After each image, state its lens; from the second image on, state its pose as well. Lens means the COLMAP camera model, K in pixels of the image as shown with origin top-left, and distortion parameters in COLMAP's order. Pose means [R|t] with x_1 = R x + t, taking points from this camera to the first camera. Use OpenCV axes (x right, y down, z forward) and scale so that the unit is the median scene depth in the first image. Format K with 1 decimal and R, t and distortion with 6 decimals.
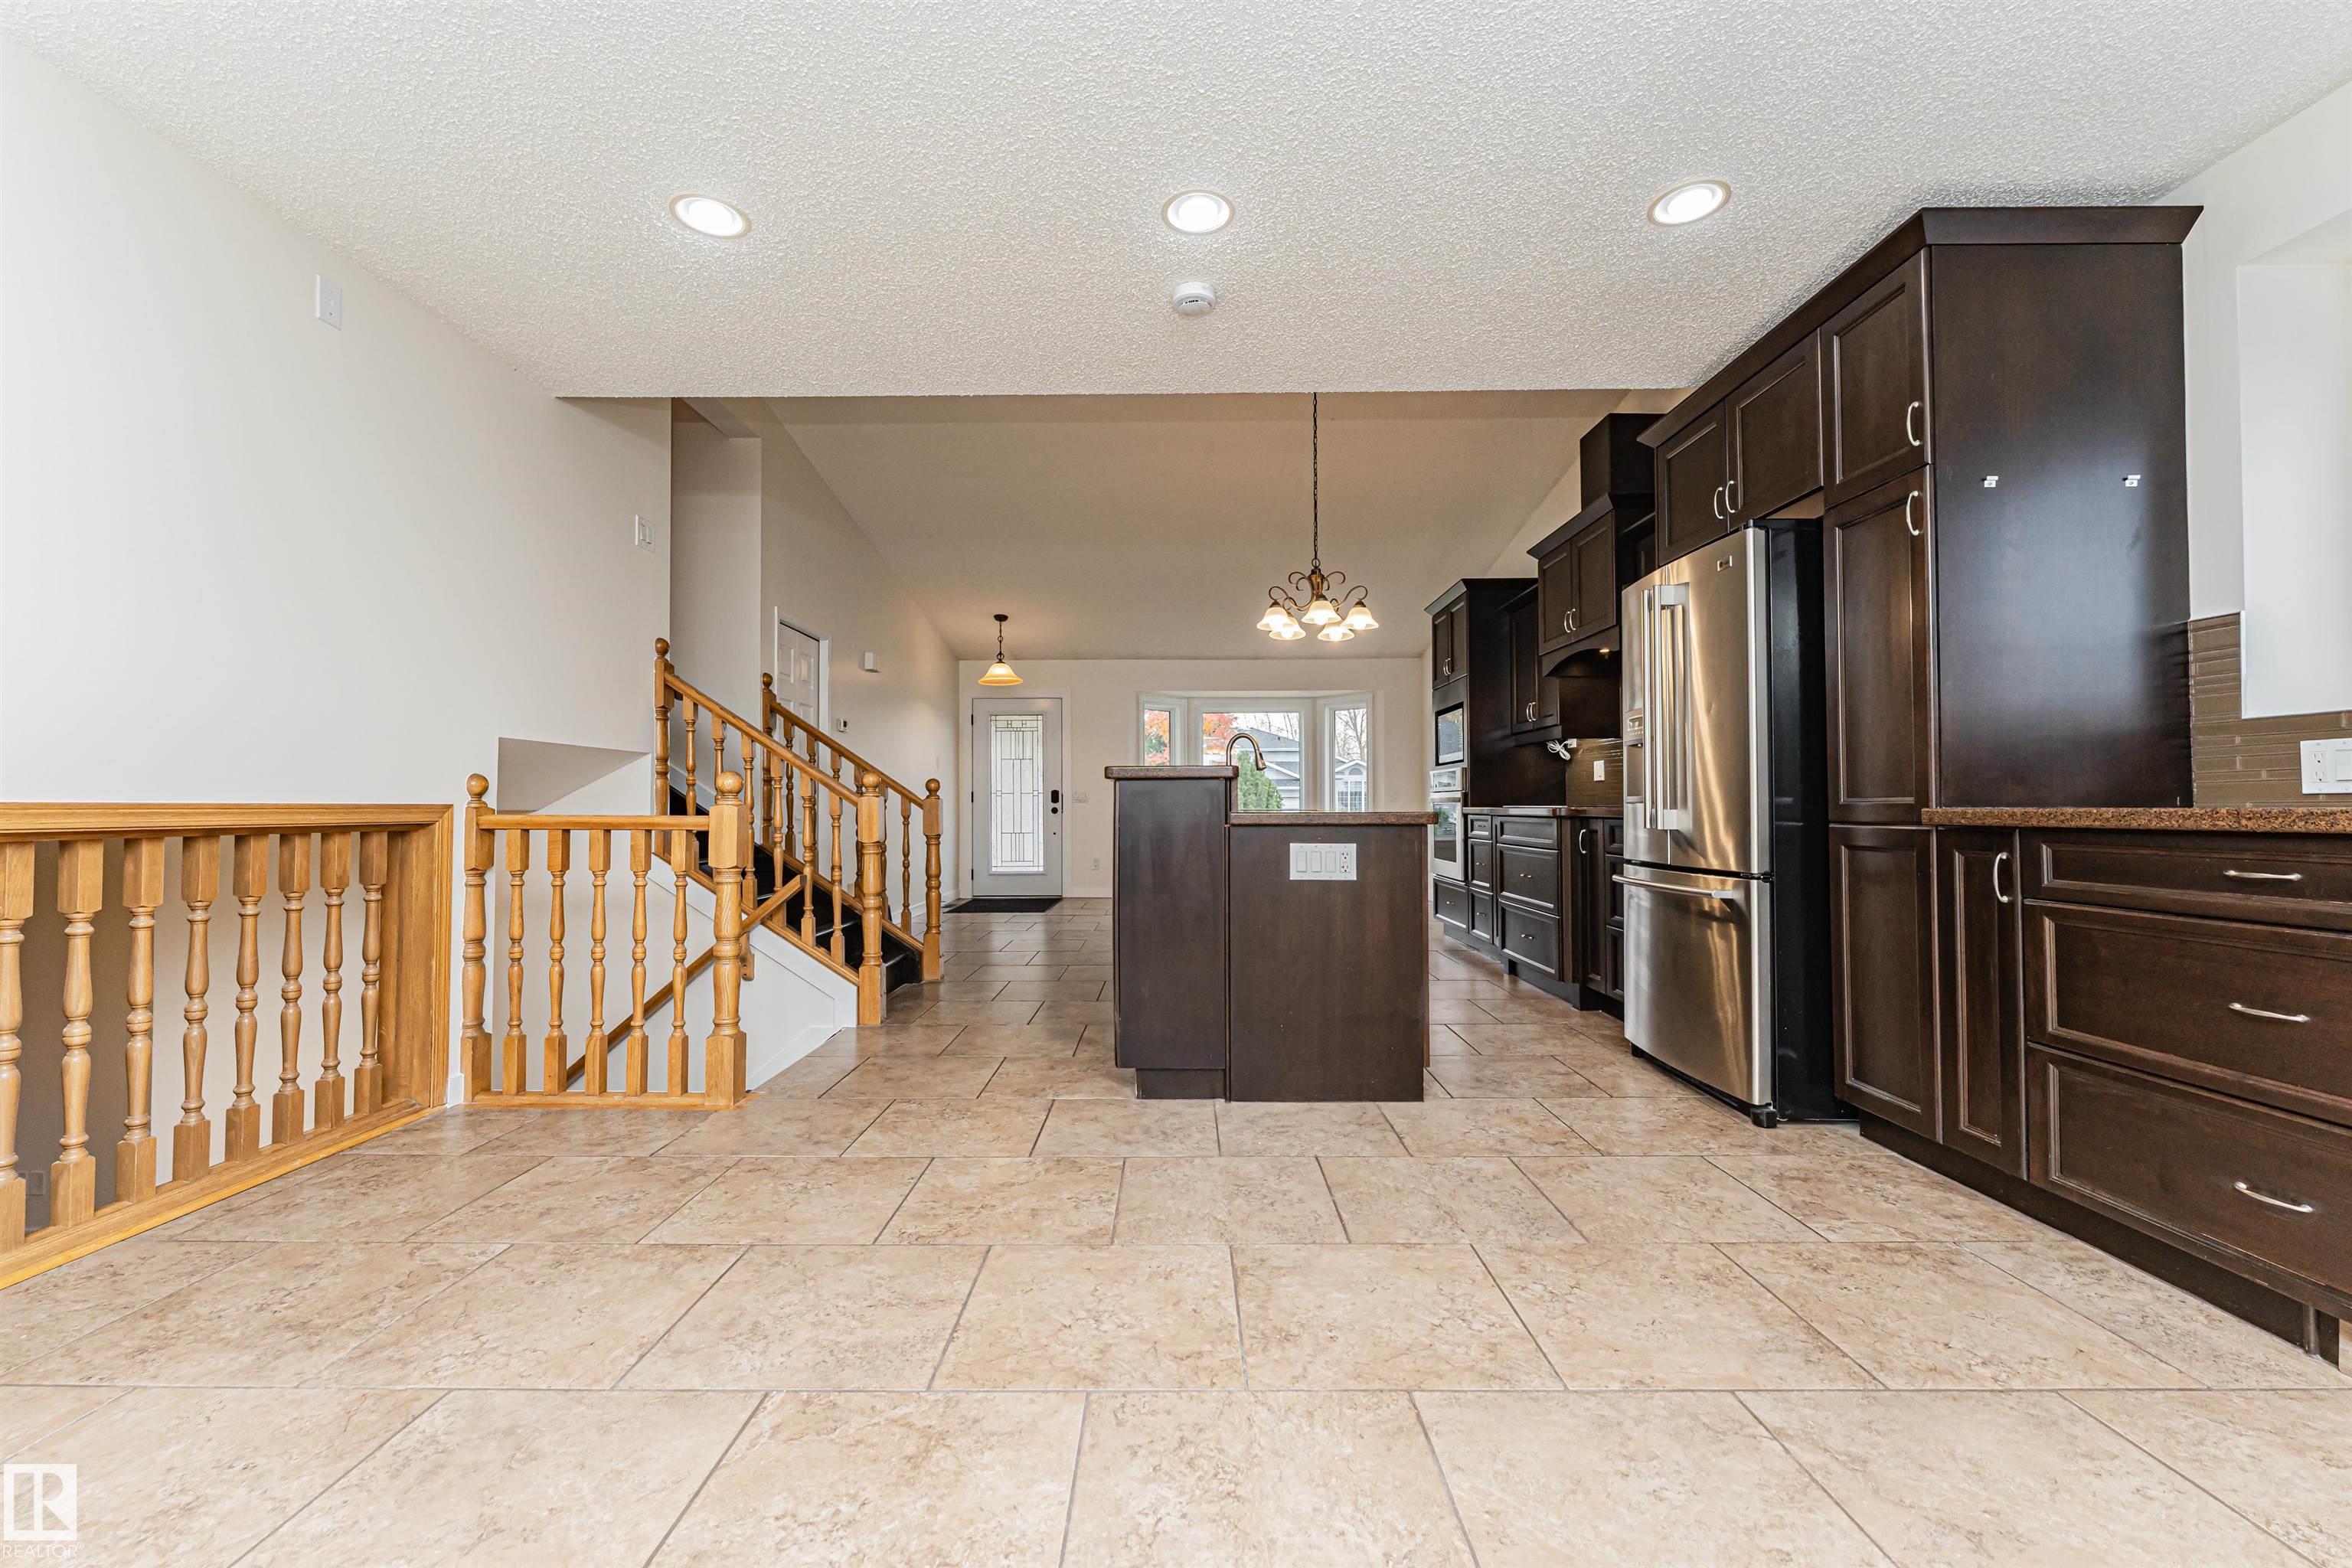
lens RADIAL K [[960.5, 0, 1199.0], [0, 960.5, 795.1], [0, 0, 1]] dist [0.000134, 0.000120]
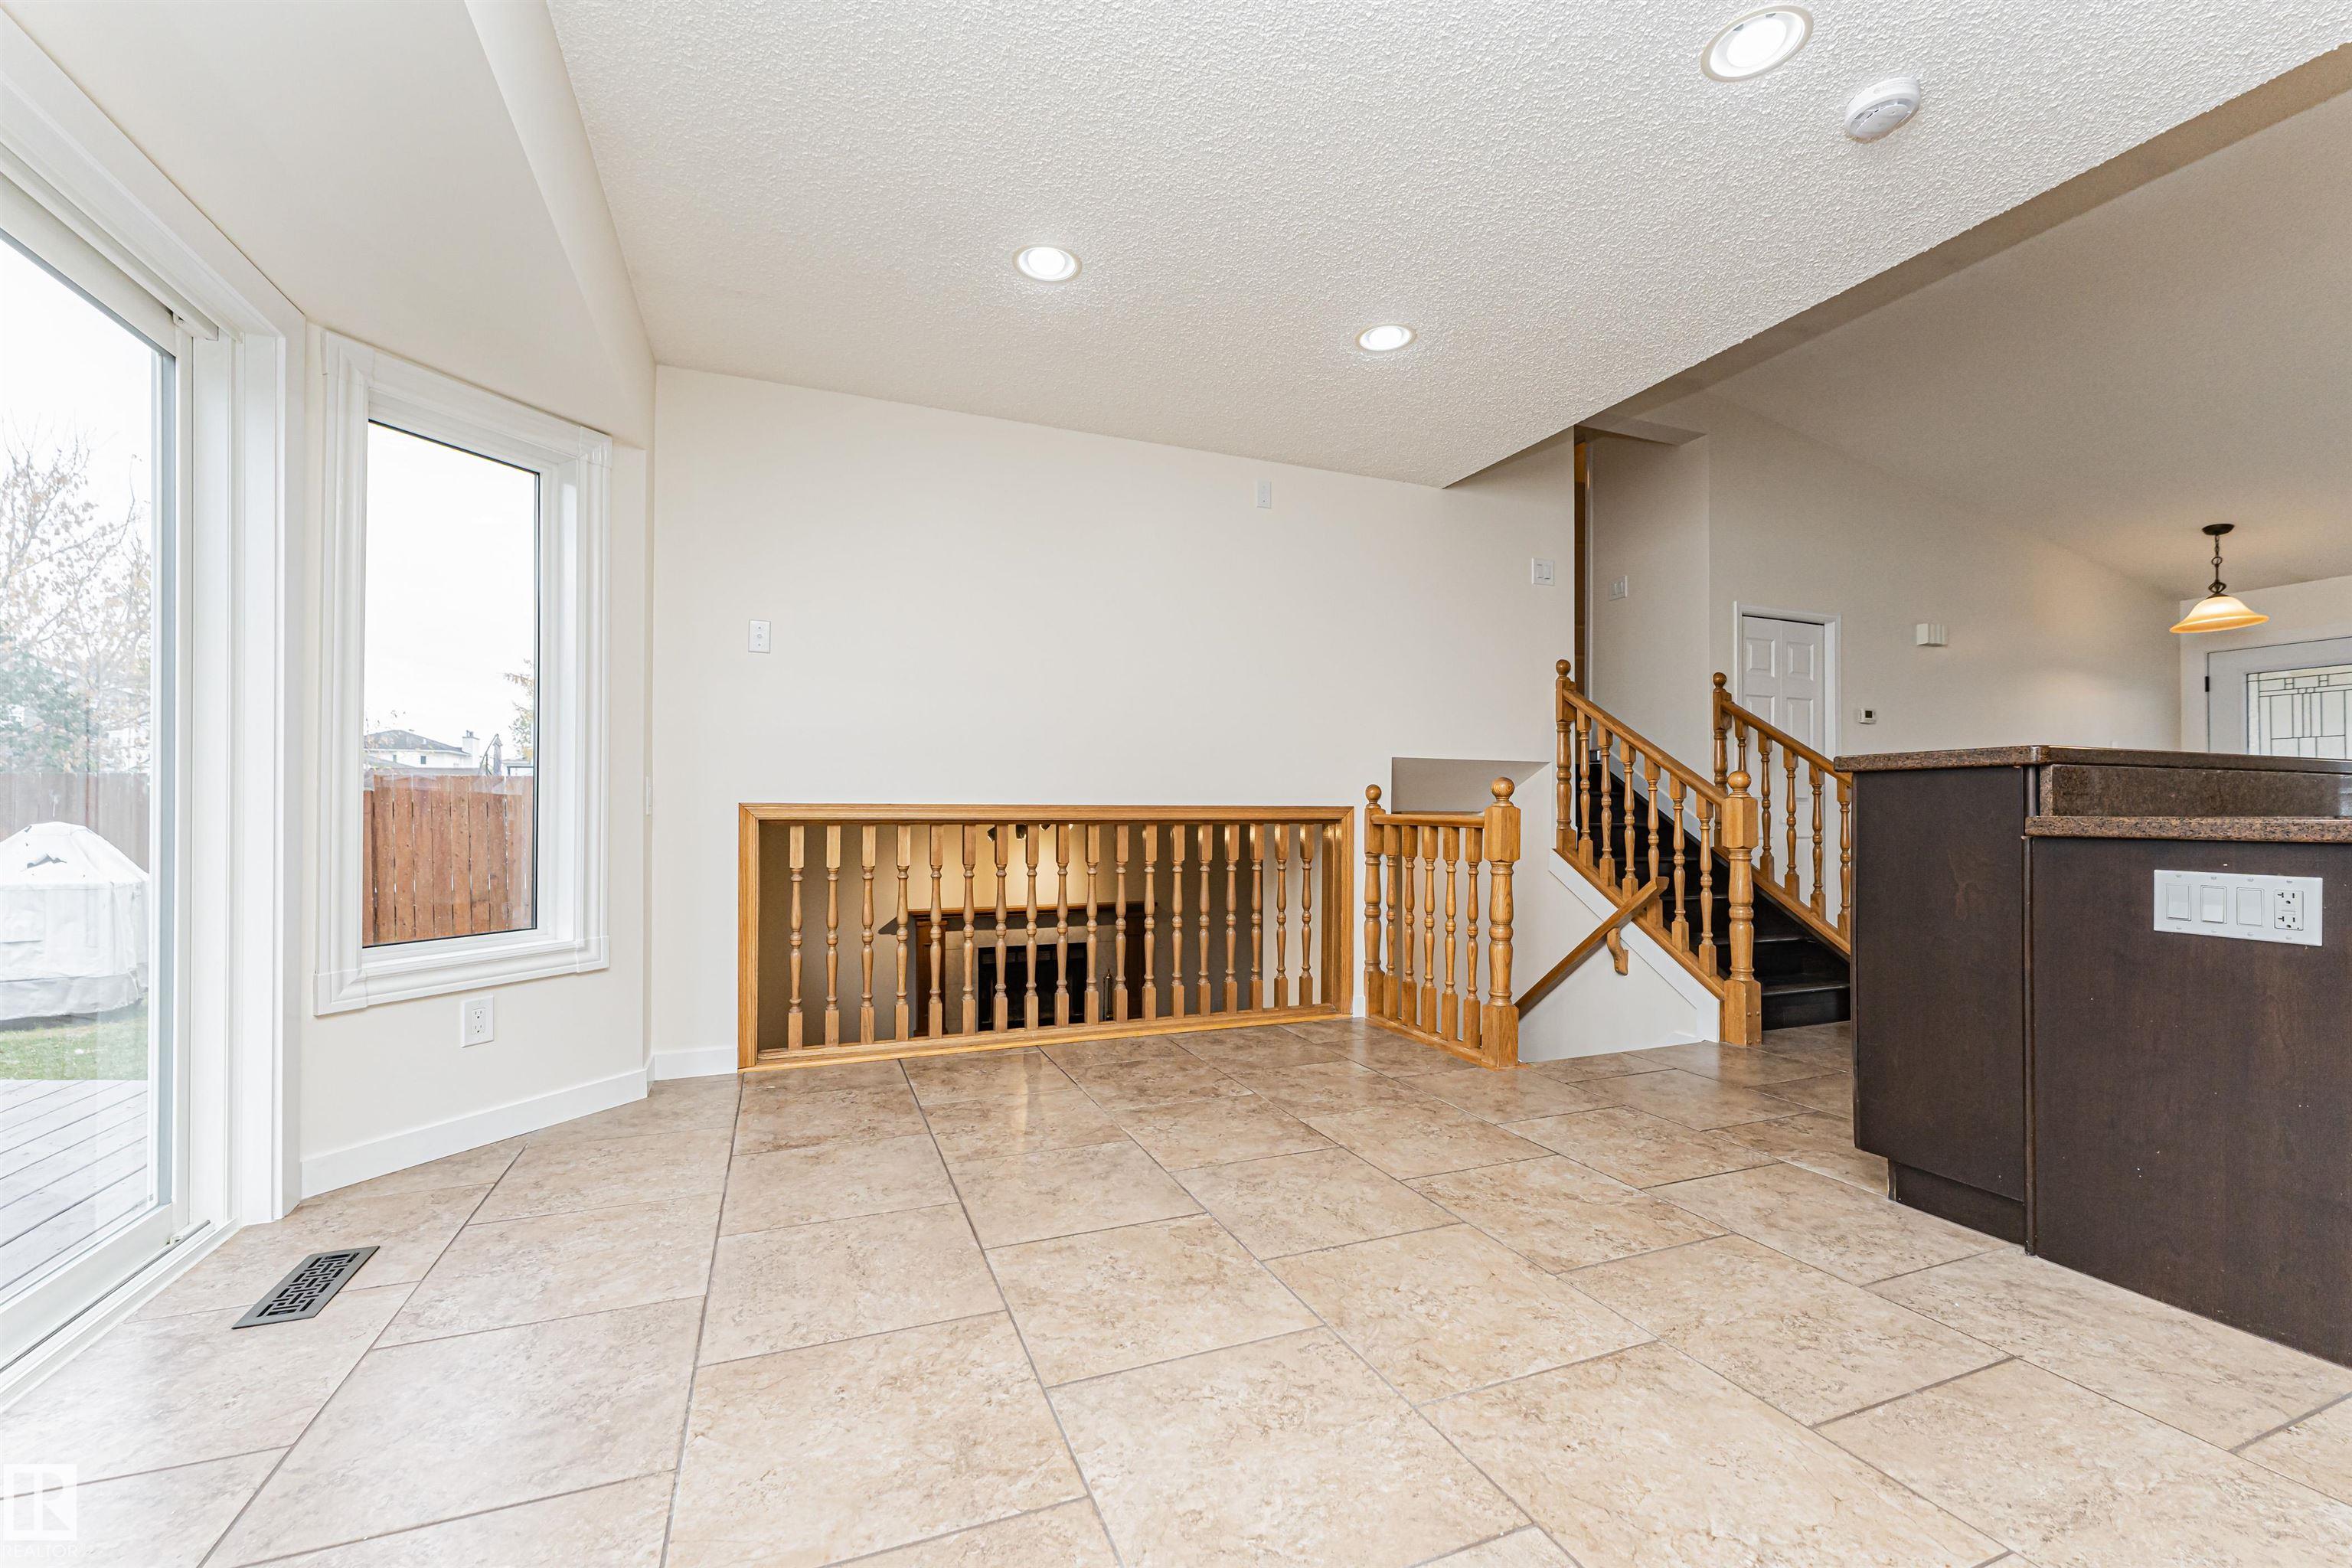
lens RADIAL K [[942.9, 0, 1155.7], [0, 942.9, 802.7], [0, 0, 1]] dist [0.001221, 0.000178]
pose [[0.370855, -0.004295, -0.928681, 0.429455], [0.008152, 0.999966, -0.001370, 0.003763], [0.928655, -0.007063, 0.370877, 0.207902]]
